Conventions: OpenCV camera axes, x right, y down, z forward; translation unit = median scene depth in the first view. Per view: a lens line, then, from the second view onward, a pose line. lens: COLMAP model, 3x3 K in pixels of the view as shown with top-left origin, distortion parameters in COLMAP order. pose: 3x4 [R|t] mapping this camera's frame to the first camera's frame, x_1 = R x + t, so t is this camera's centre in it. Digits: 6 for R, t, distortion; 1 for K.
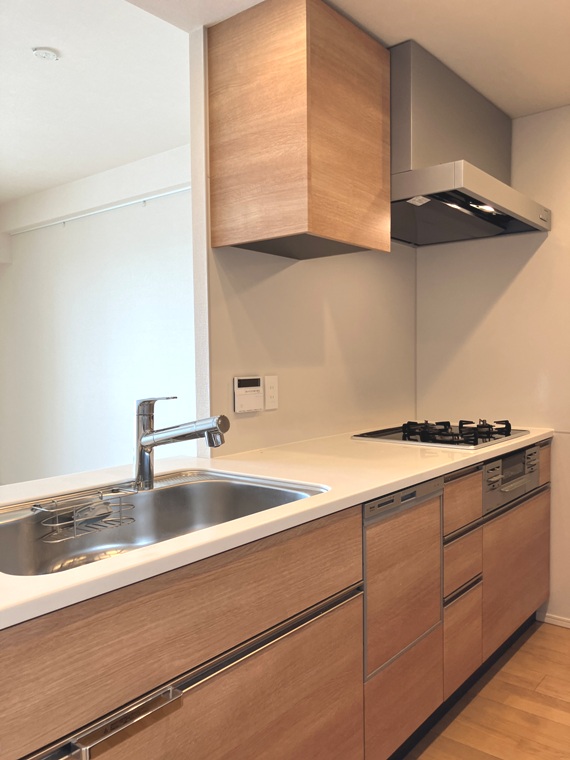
lens RADIAL K [[627.1, 0, 285.0], [0, 627.1, 380.0], [0, 0, 1]] dist [-0.009176, -0.009213]
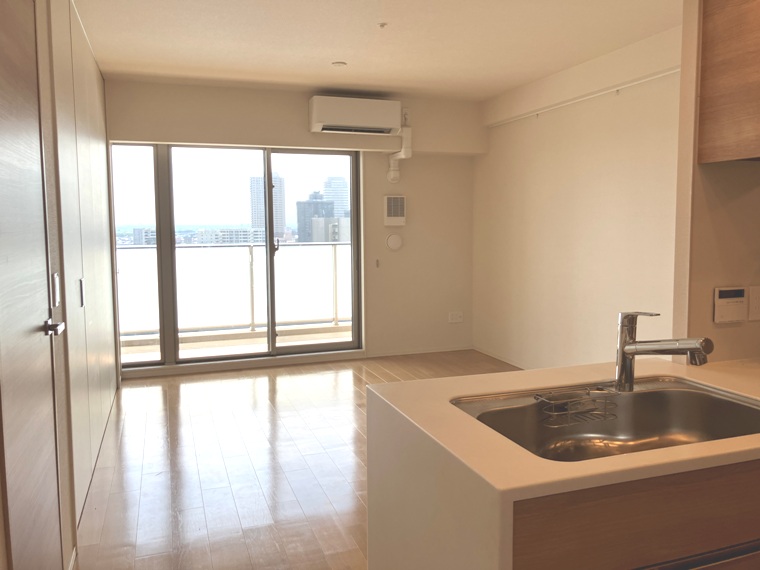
lens RADIAL K [[614.8, 0, 380.0], [0, 614.8, 285.0], [0, 0, 1]] dist [0.007232, -0.003863]
pose [[0.847298, 0.050397, -0.528722, -0.016550], [-0.014509, 0.997313, 0.071810, -0.094493], [0.530920, -0.053173, 0.845752, -0.190668]]
